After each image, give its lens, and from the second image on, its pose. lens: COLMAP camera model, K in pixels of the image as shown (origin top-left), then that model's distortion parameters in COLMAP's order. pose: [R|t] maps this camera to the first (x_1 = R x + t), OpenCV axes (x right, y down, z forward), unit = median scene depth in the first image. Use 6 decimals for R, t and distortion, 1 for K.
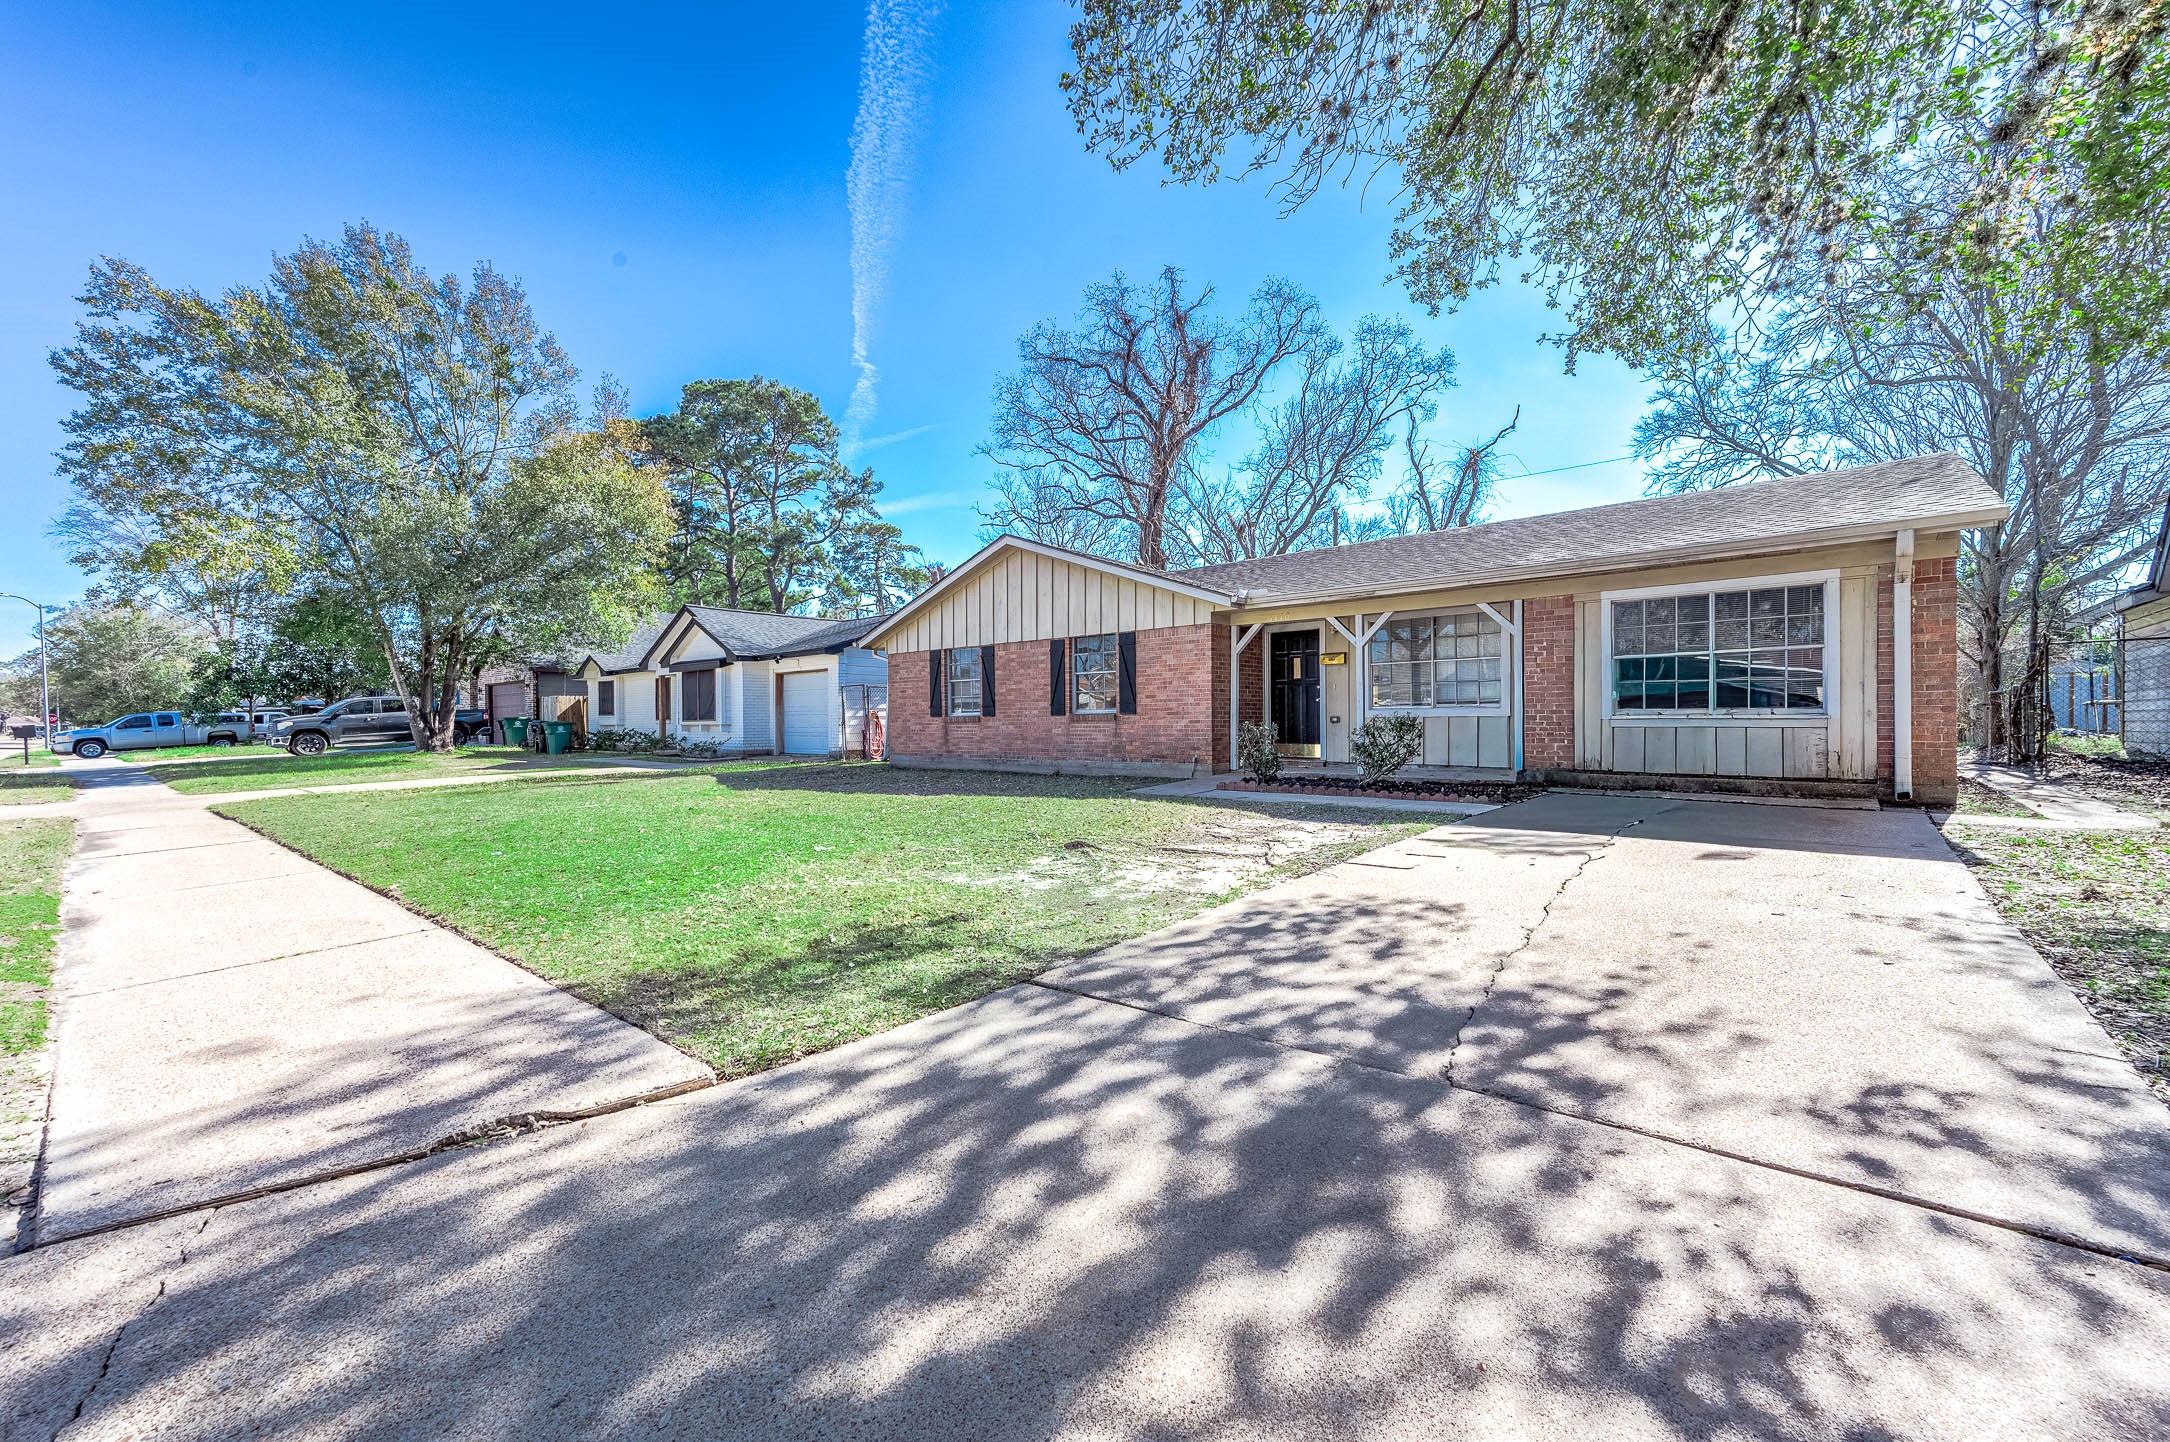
lens RADIAL K [[854.1, 0, 1081.6], [0, 854.1, 731.7], [0, 0, 1]] dist [0.013301, 0.000066]
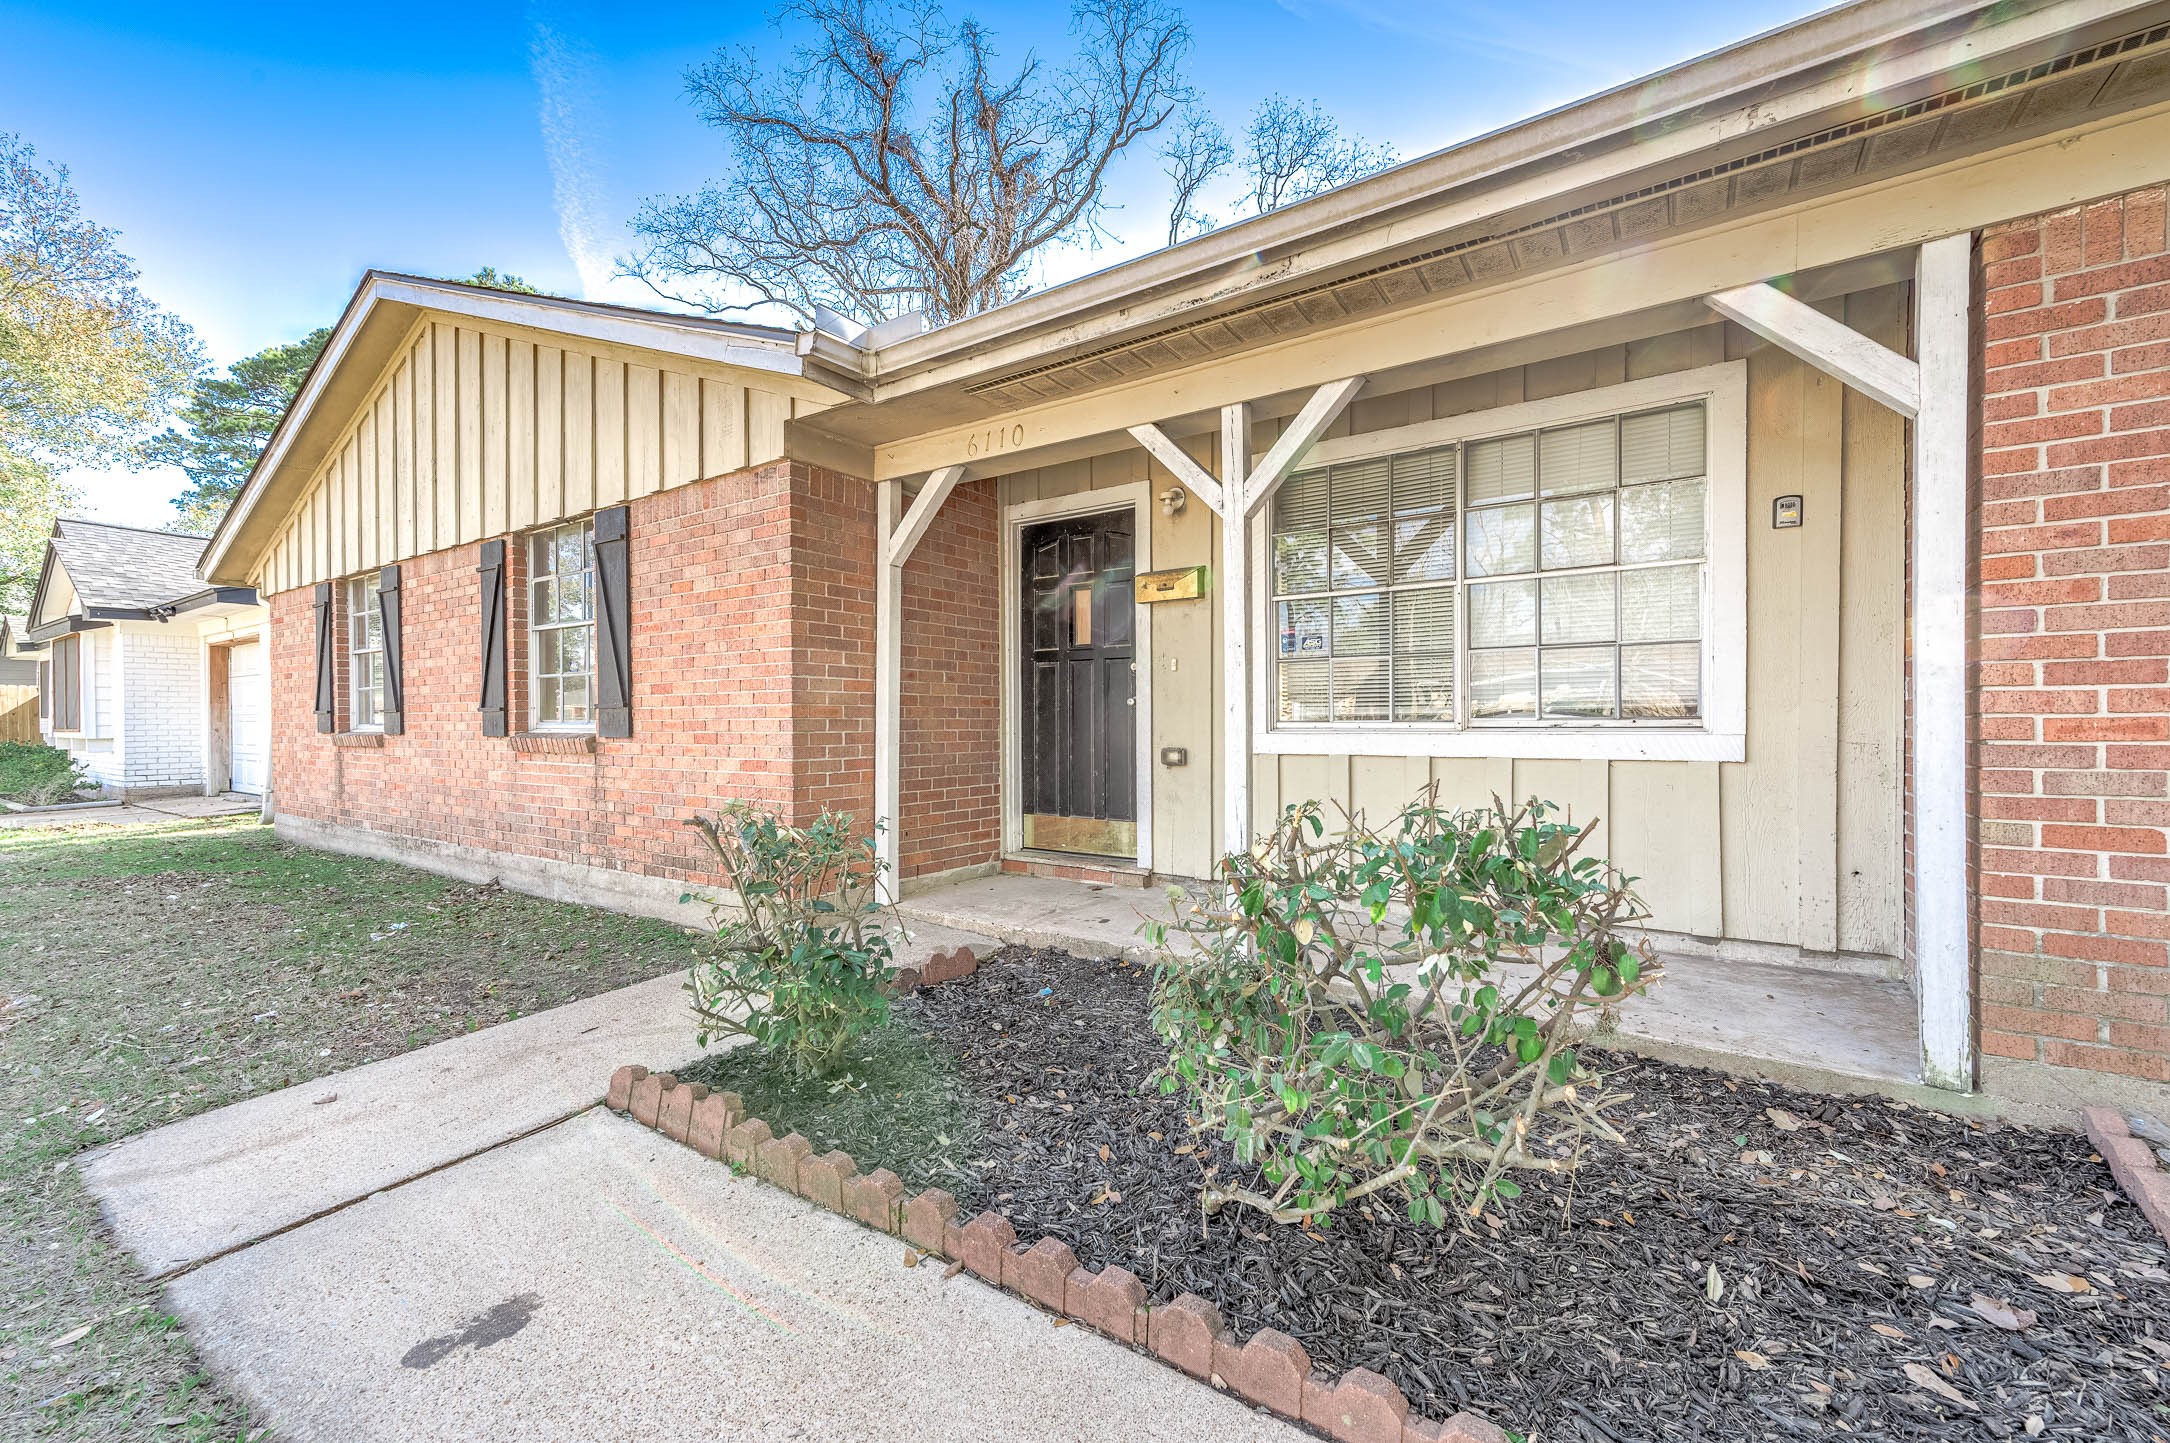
lens RADIAL K [[854.1, 0, 1082.4], [0, 854.1, 734.2], [0, 0, 1]] dist [0.013301, 0.000066]
pose [[0.993962, 0.003683, 0.109666, 0.209023], [-0.004058, 0.999987, 0.003195, -0.023807], [-0.109653, -0.003621, 0.993963, 0.620904]]
